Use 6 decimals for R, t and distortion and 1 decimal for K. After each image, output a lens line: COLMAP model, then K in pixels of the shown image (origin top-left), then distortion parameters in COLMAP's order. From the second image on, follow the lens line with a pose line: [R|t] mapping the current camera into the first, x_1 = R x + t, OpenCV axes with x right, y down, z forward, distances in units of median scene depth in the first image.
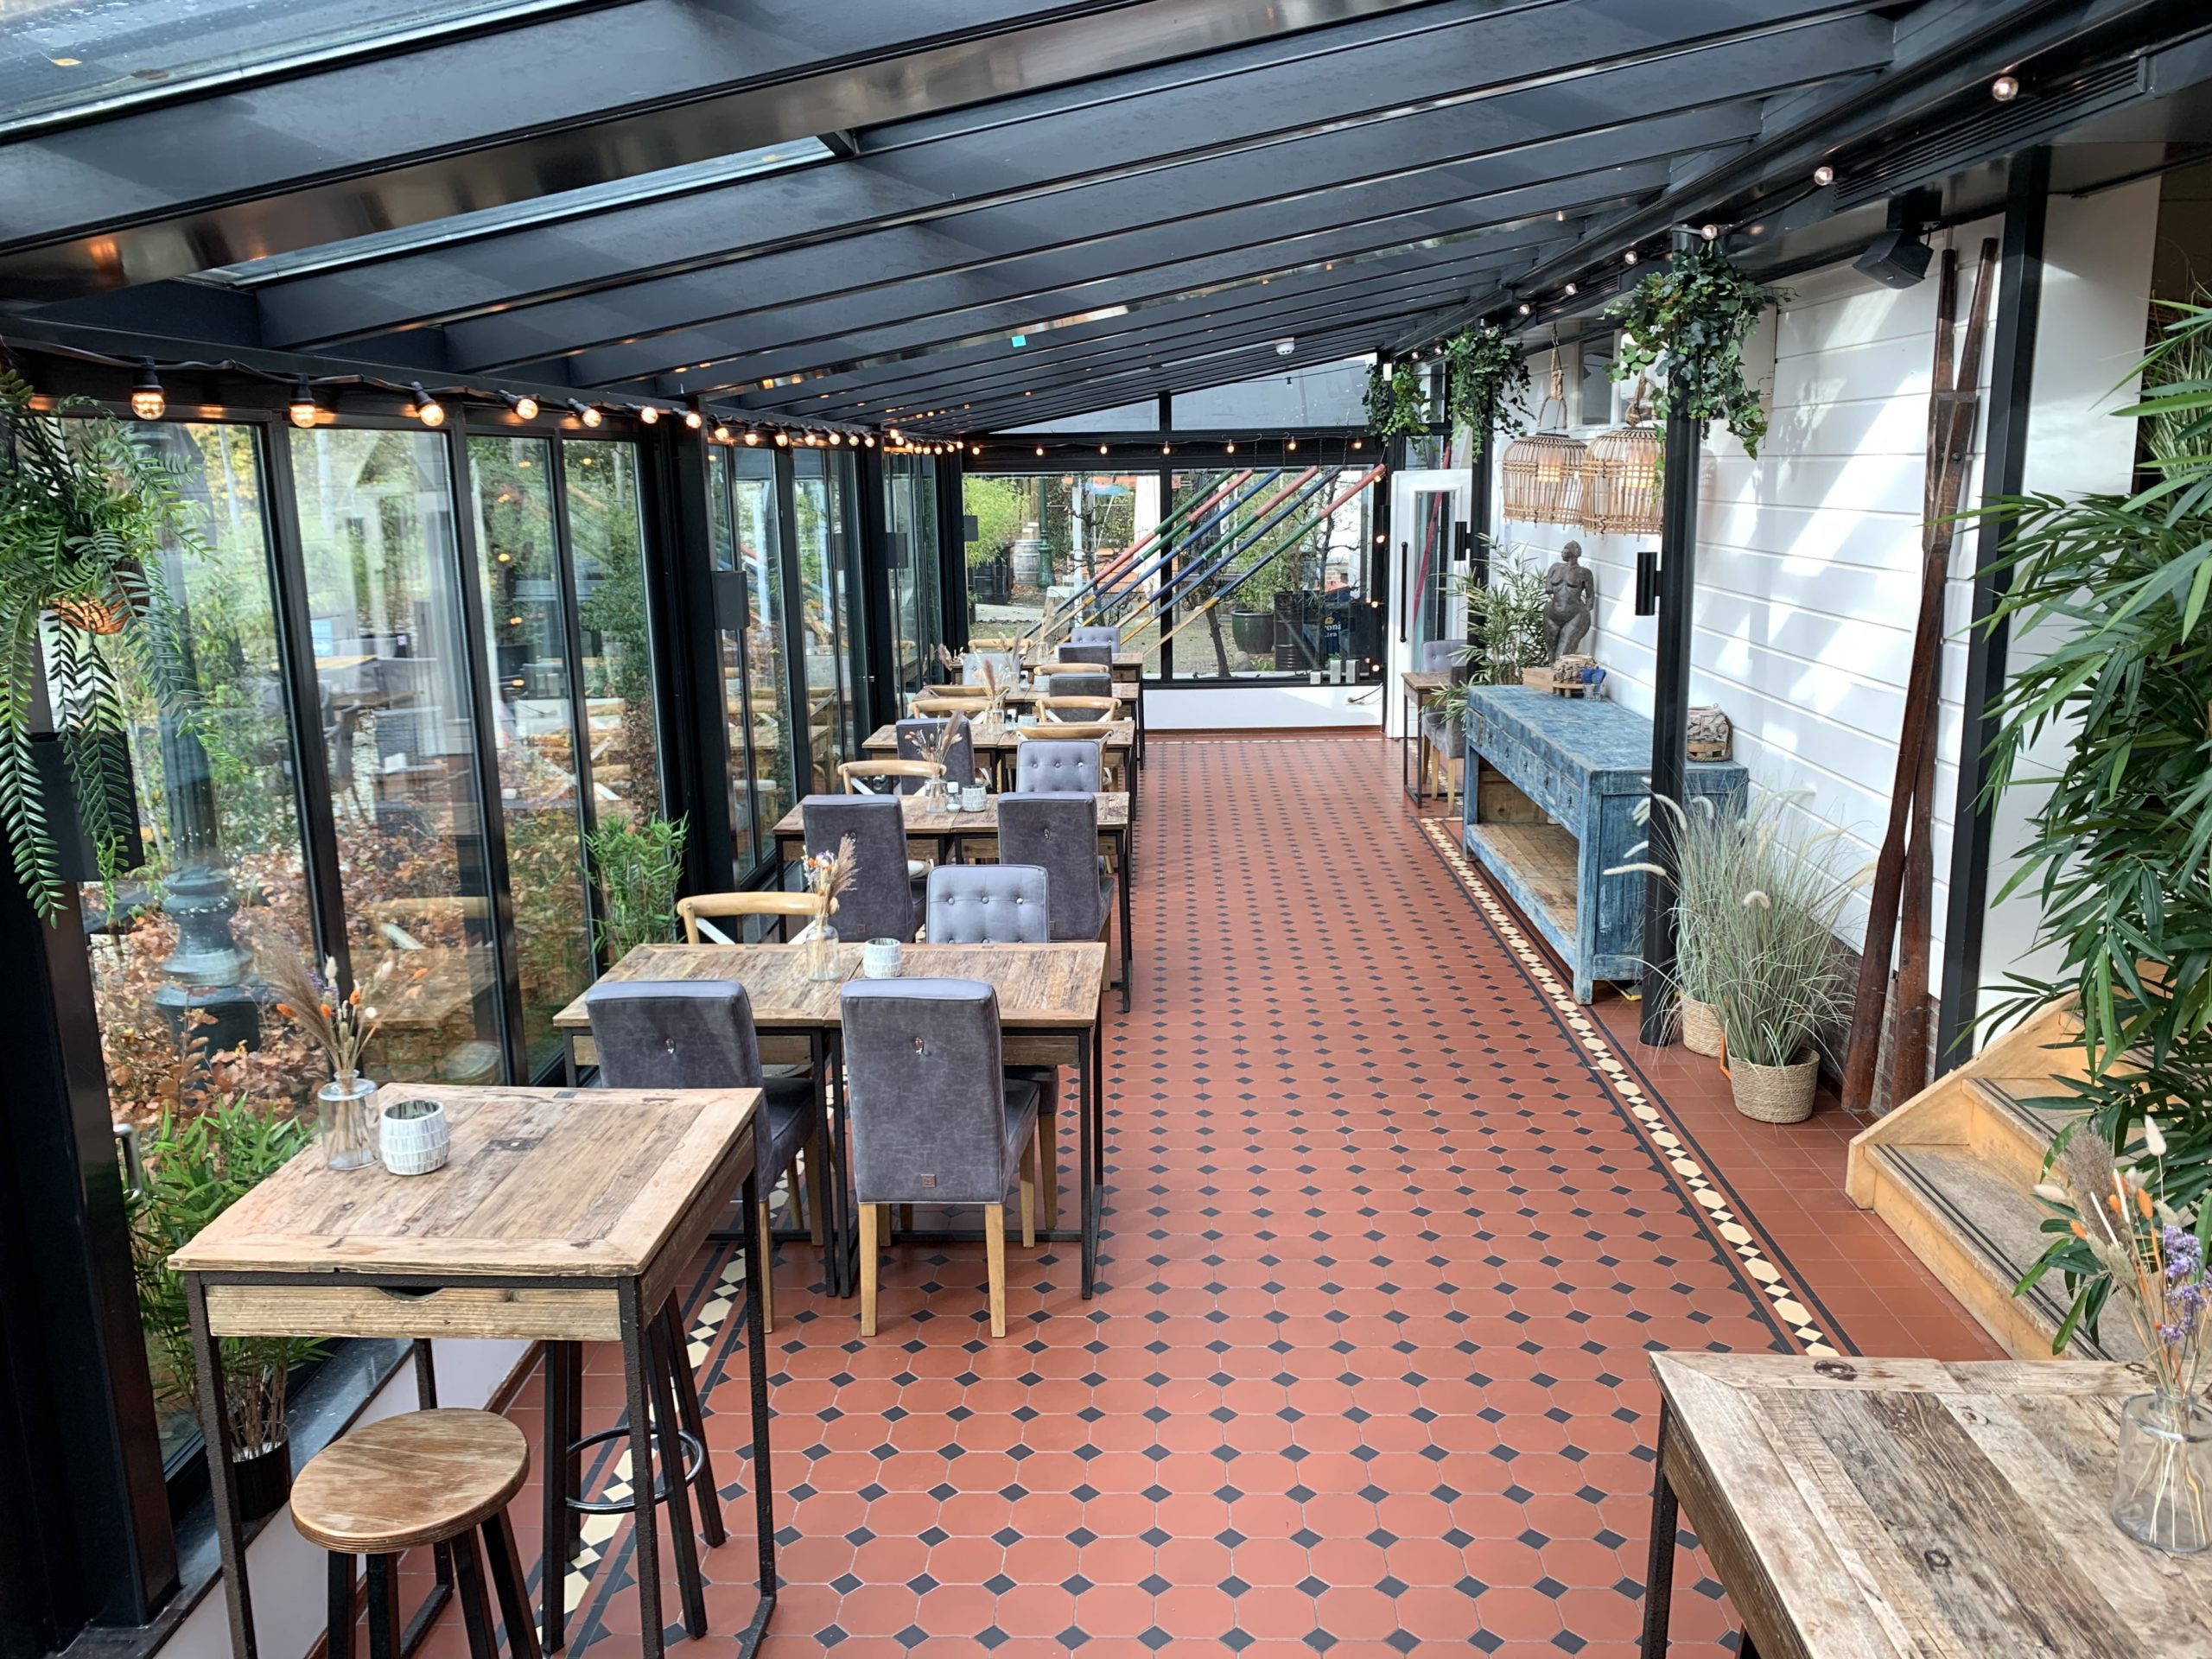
lens RADIAL K [[1694.7, 0, 1107.4], [0, 1694.7, 830.9], [0, 0, 1]] dist [-0.008137, 0.000190]
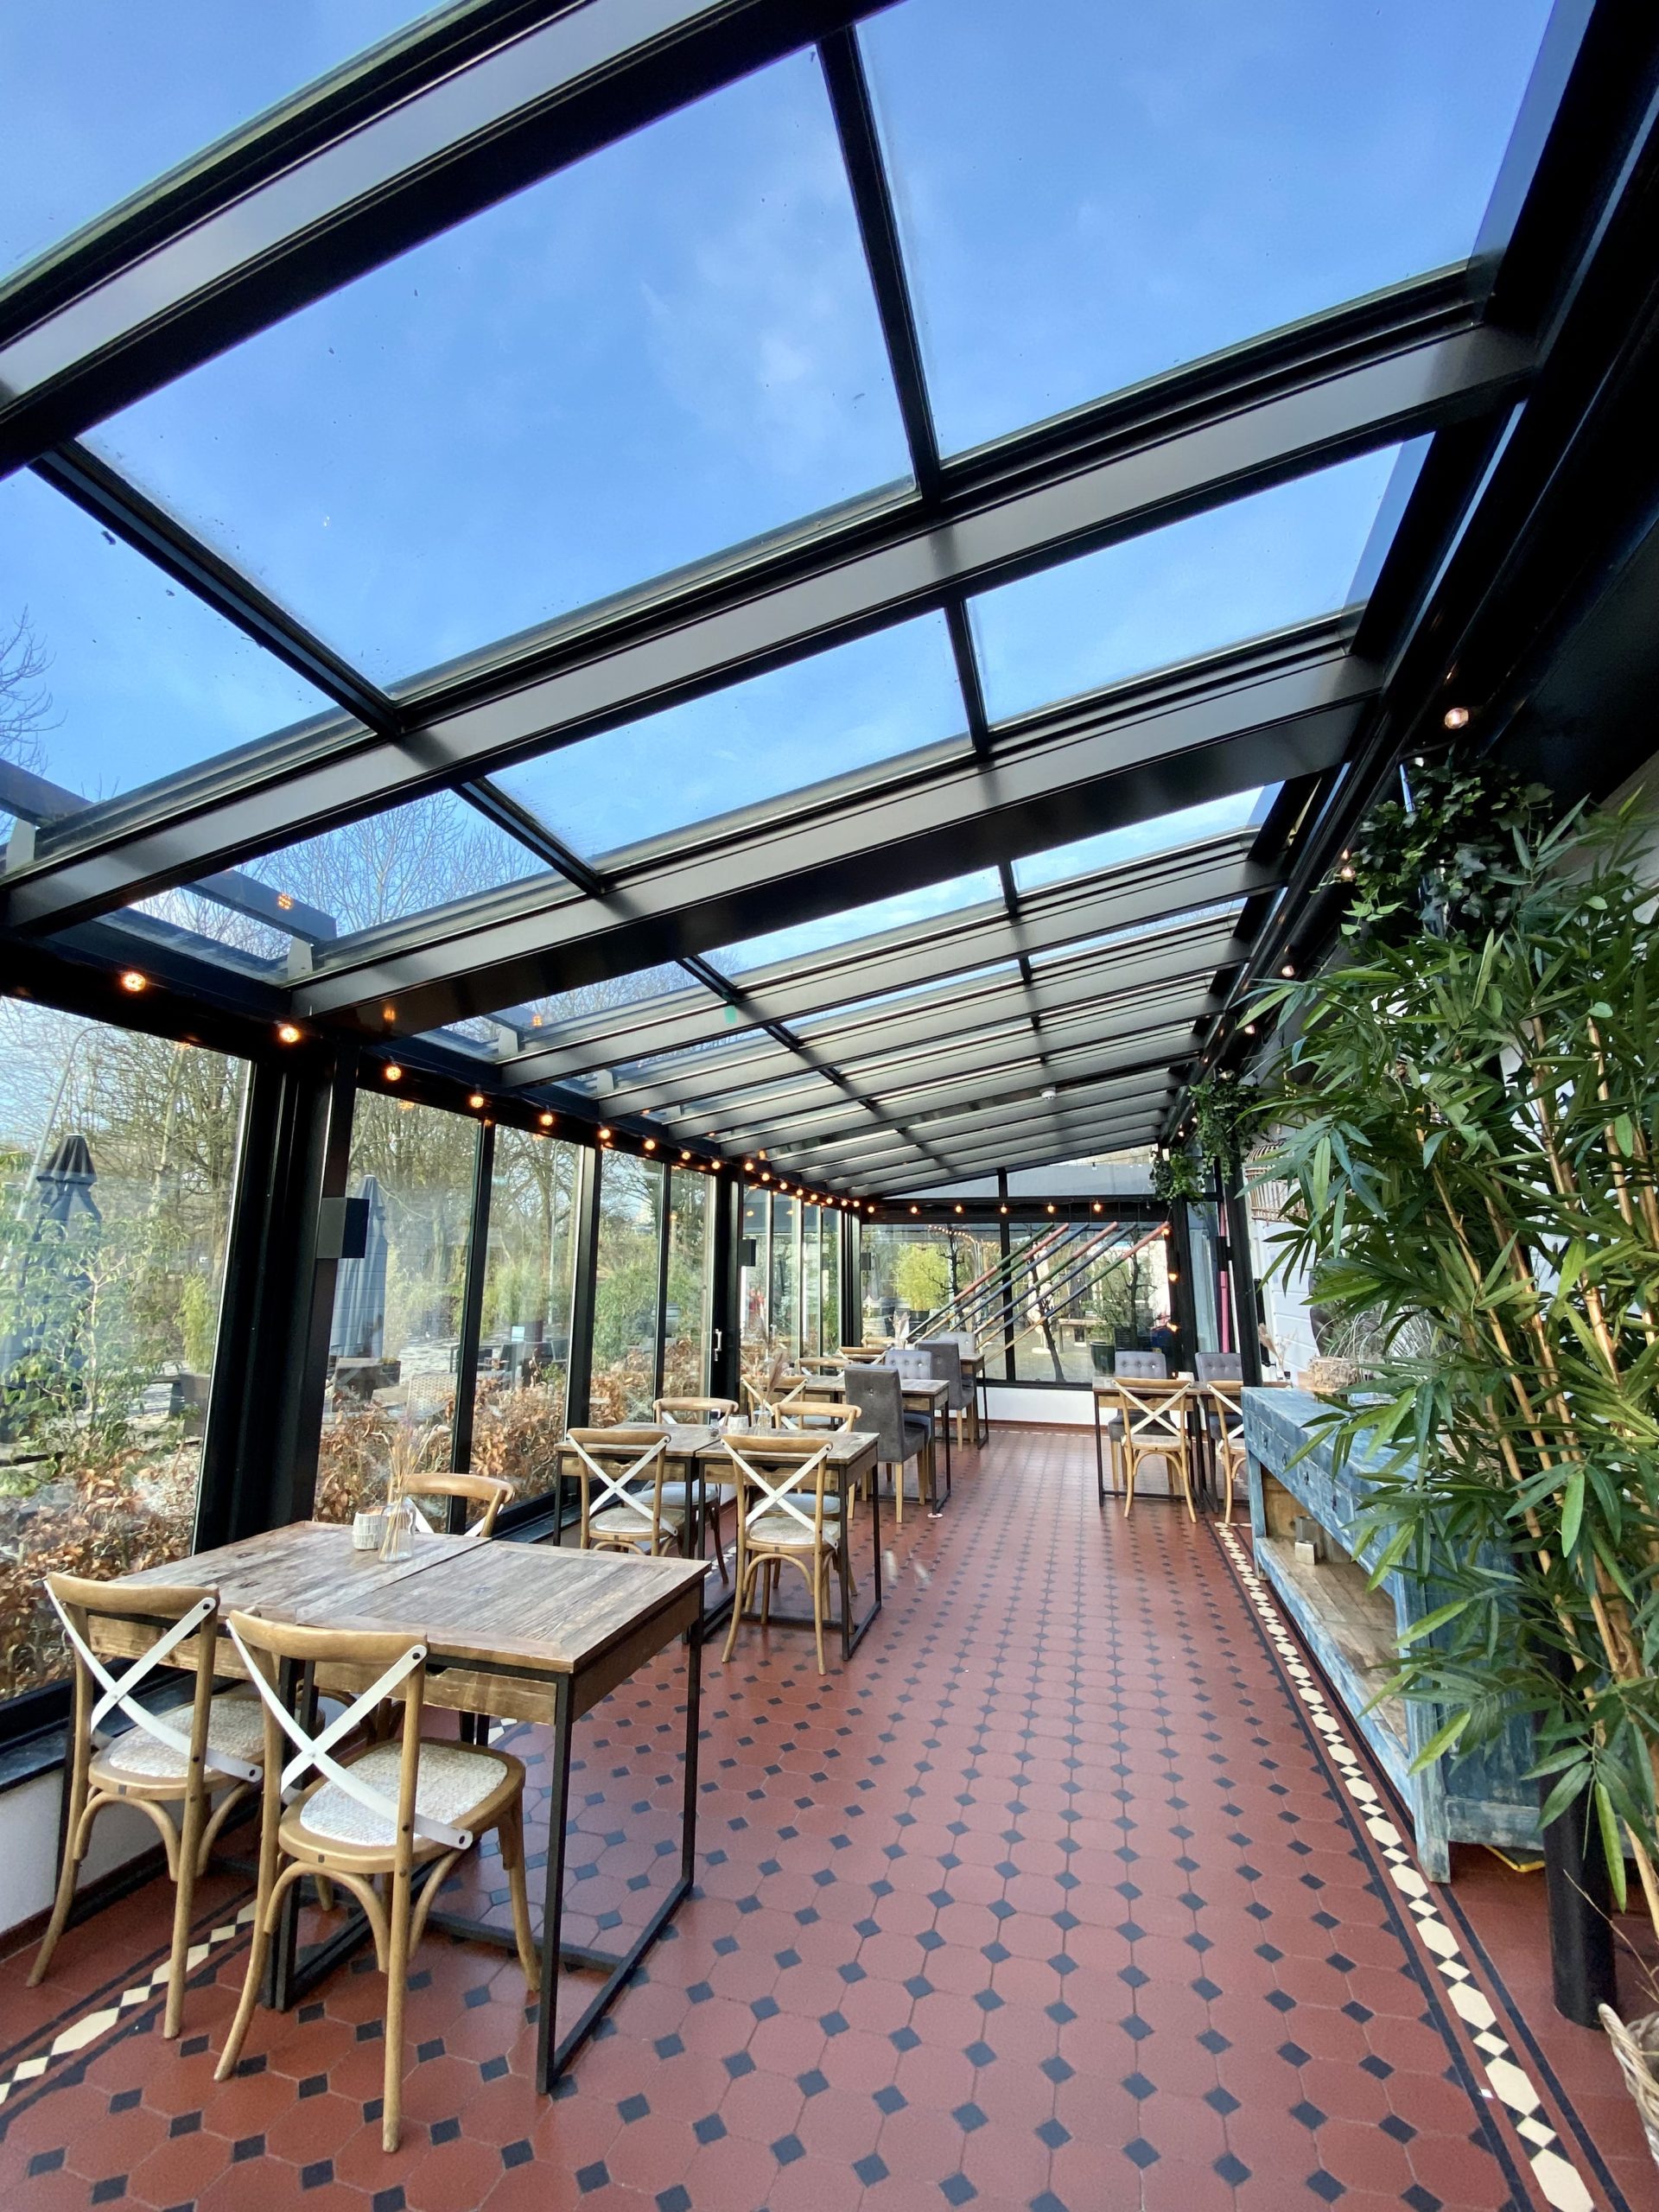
lens RADIAL K [[886.3, 0, 826.9], [0, 886.3, 1109.1], [0, 0, 1]] dist [-0.001454, -0.000111]
pose [[0.969494, -0.026349, -0.243693, 0.074434], [-0.066617, 0.928459, -0.365413, -0.023902], [0.235887, 0.370500, 0.898380, 0.274763]]
